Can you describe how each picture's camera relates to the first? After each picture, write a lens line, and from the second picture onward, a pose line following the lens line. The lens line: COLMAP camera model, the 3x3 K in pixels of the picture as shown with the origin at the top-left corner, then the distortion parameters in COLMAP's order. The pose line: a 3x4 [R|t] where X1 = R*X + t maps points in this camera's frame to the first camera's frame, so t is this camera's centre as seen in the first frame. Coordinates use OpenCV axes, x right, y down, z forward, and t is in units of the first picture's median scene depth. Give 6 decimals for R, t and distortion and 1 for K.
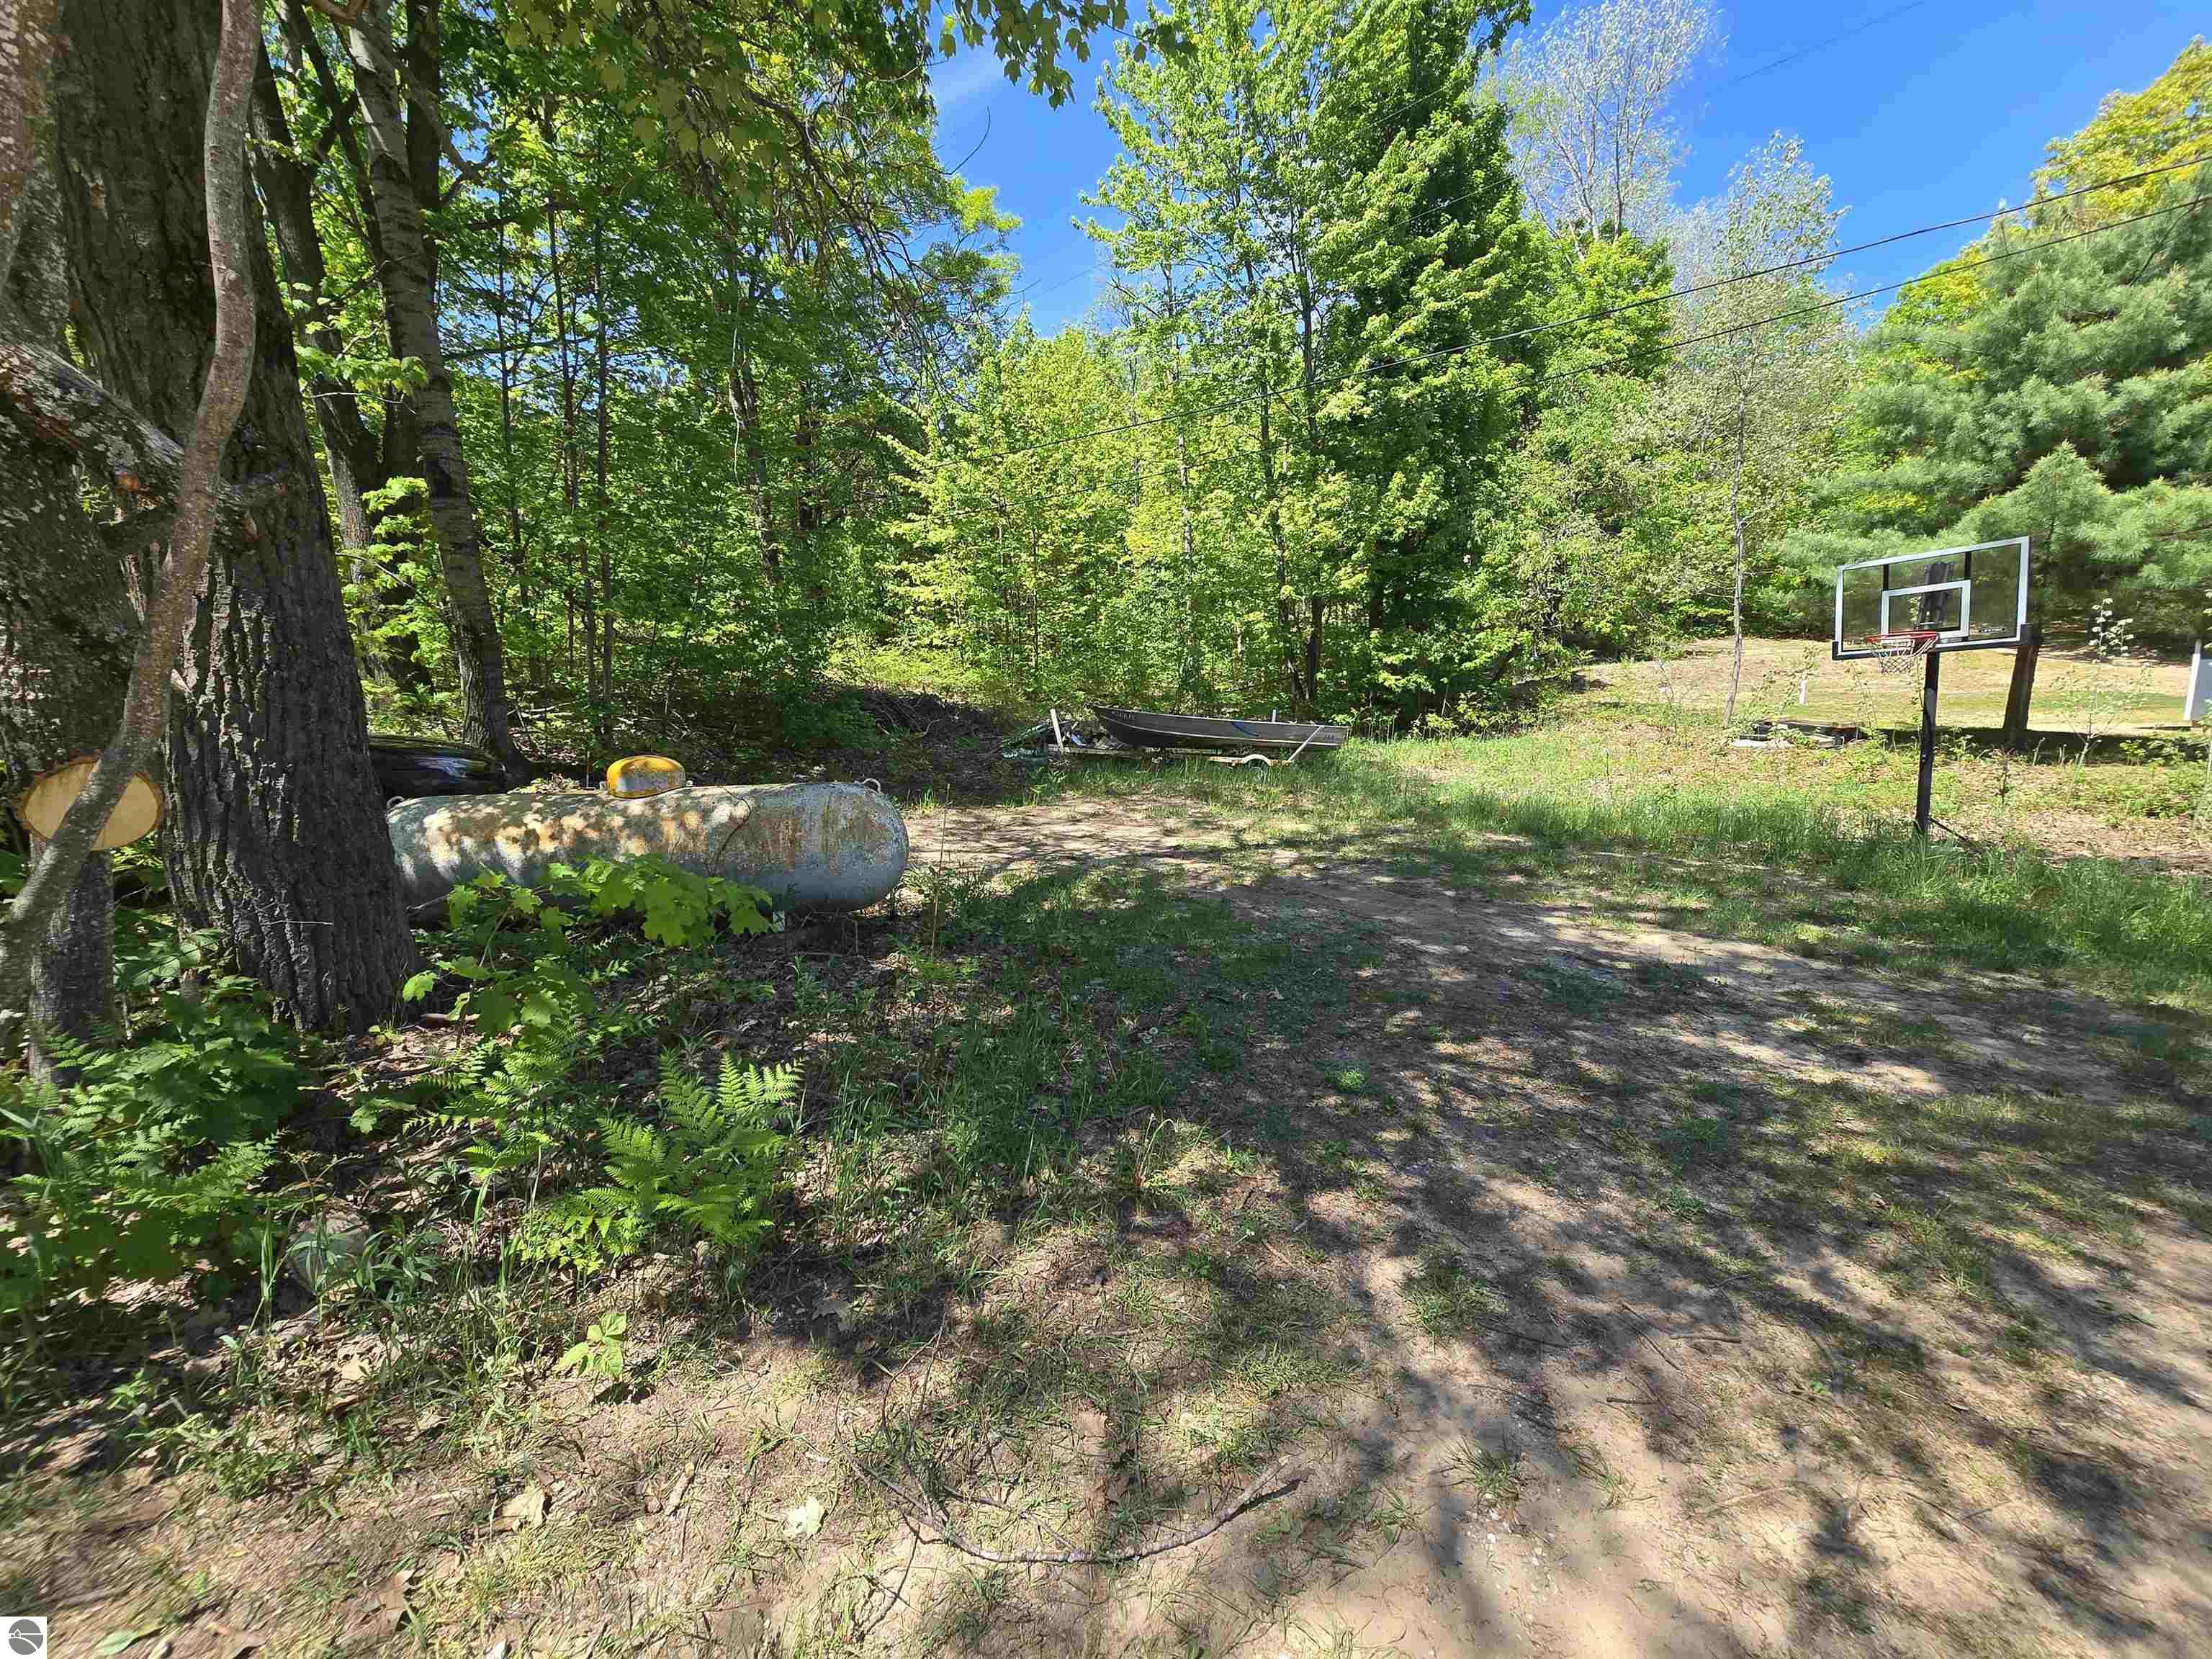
lens RADIAL K [[910.9, 0, 1100.9], [0, 910.9, 821.1], [0, 0, 1]] dist [-0.018477, 0.000039]
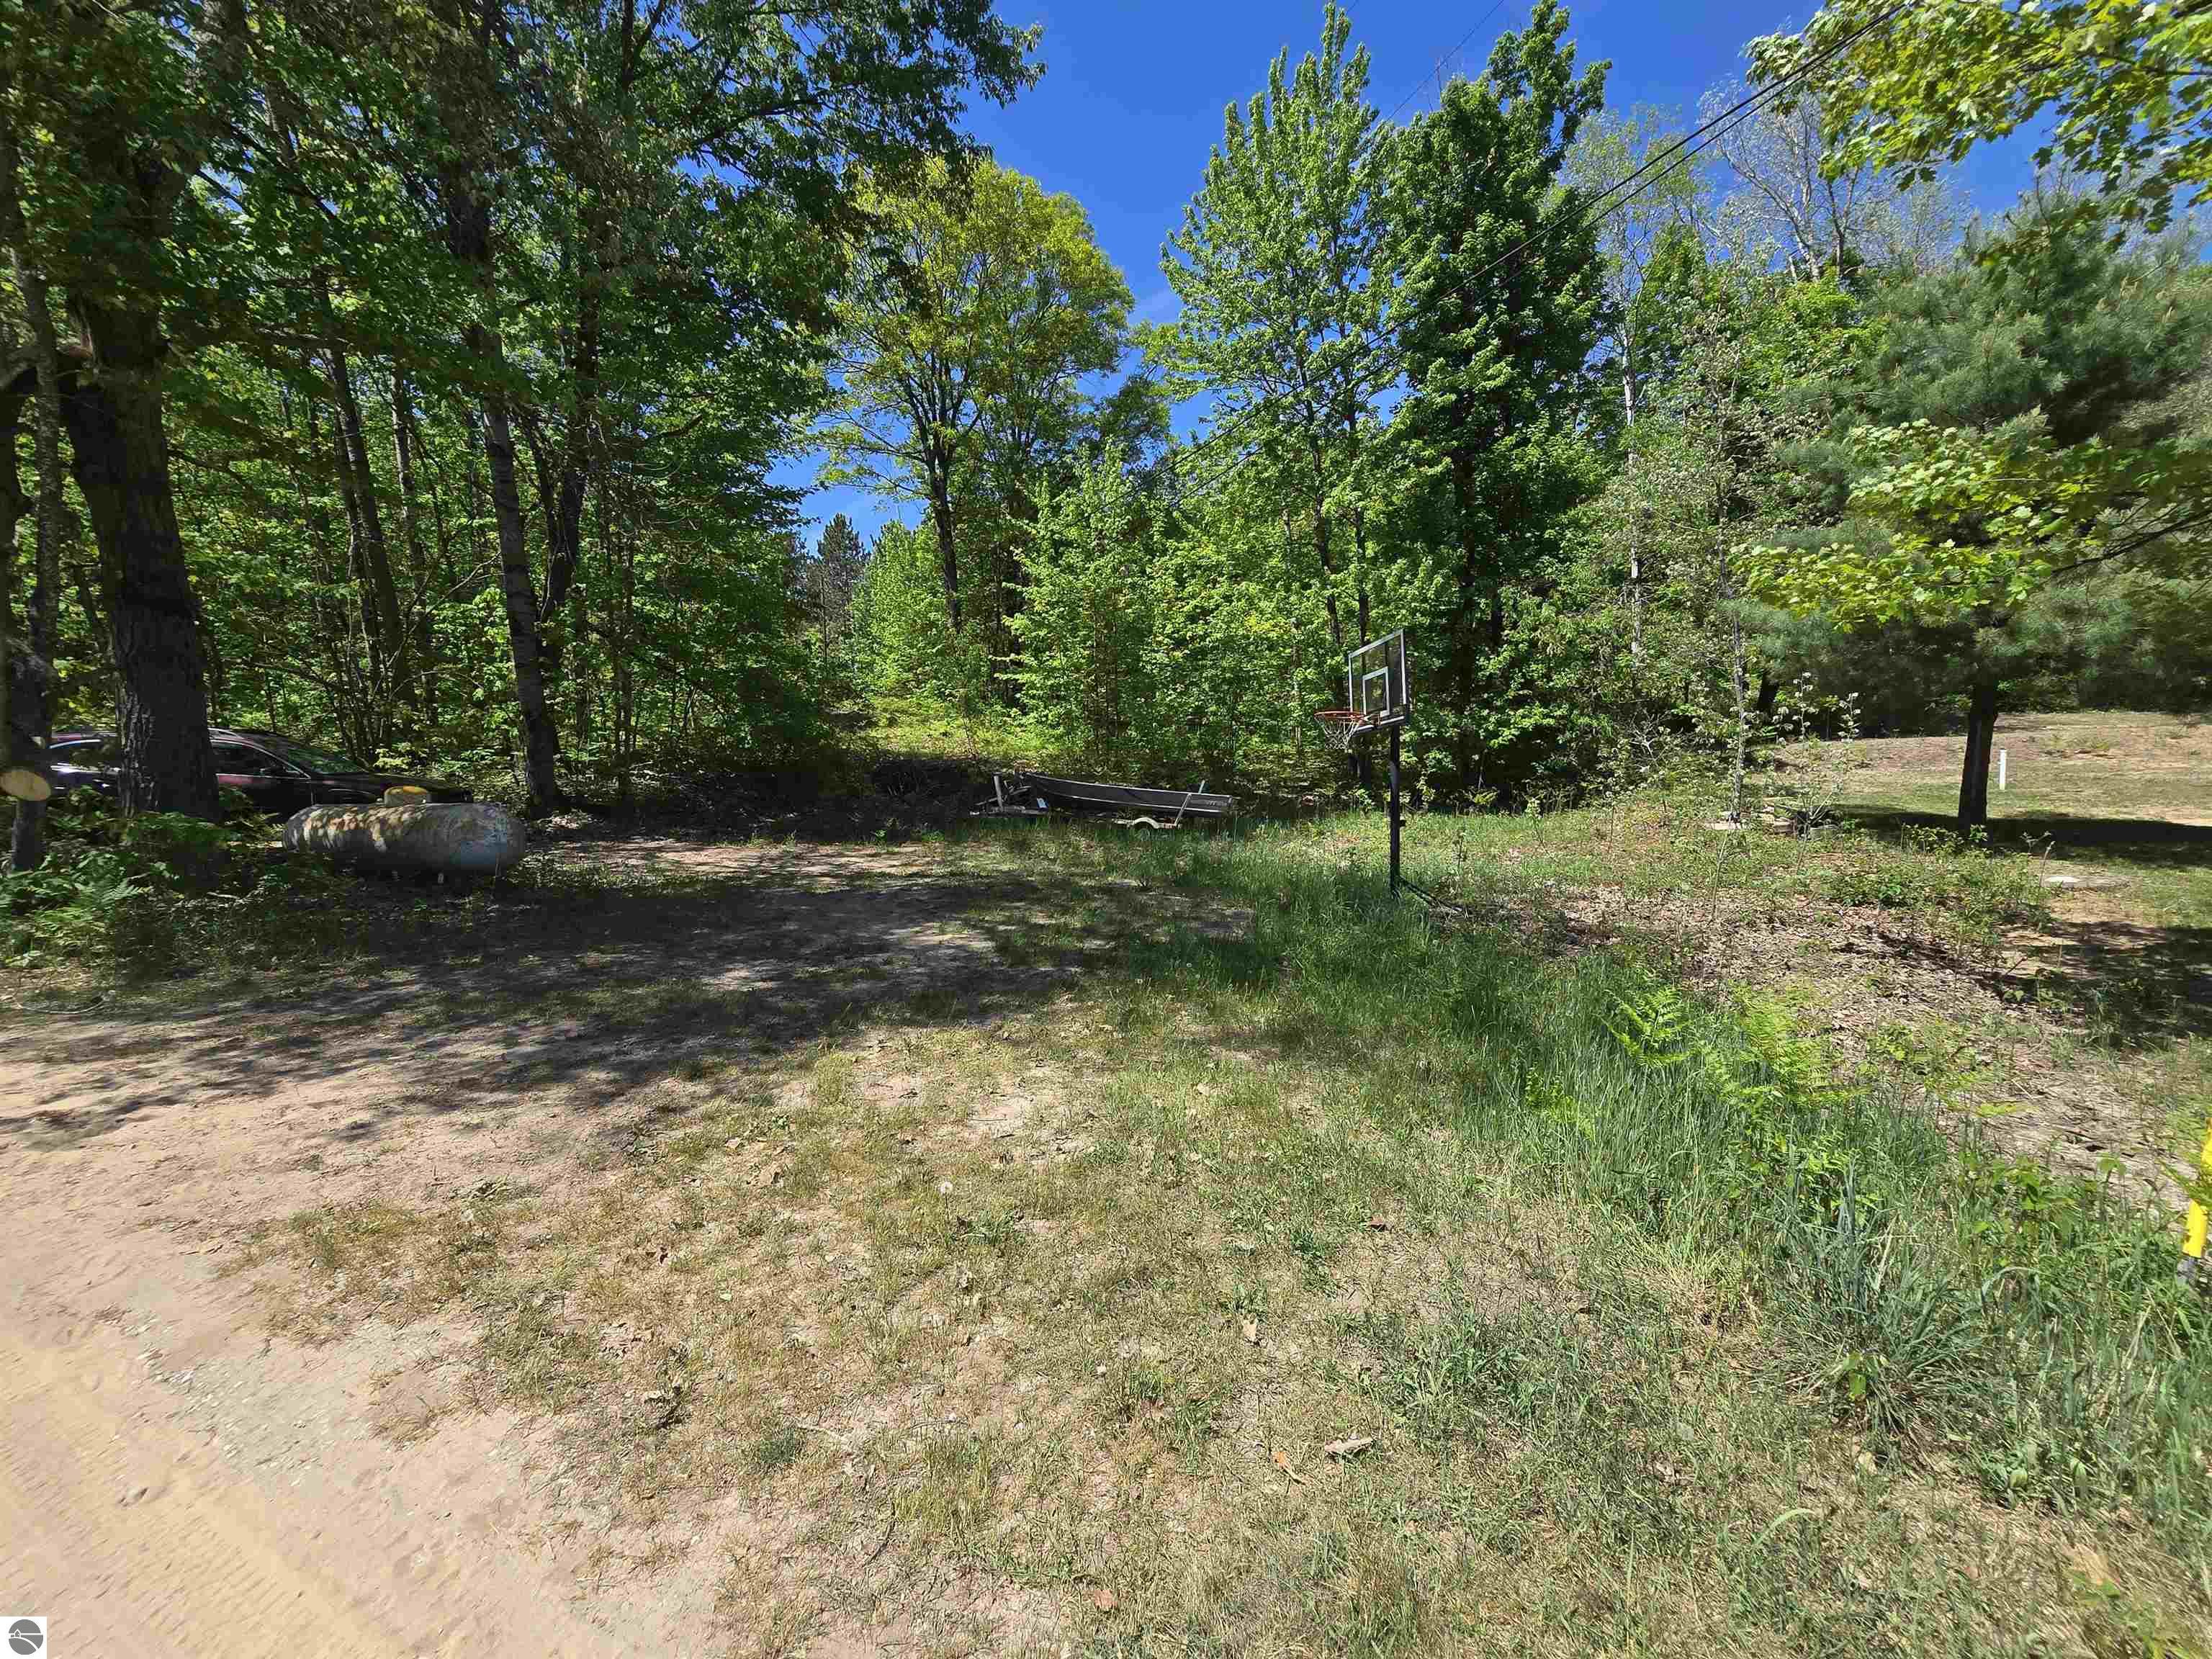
lens RADIAL K [[910.9, 0, 1100.9], [0, 910.9, 821.1], [0, 0, 1]] dist [-0.018477, 0.000039]
pose [[0.936871, 0.032607, -0.348151, 0.373027], [-0.062208, 0.995302, -0.074184, 0.014139], [0.344097, 0.091159, 0.934499, -0.066384]]
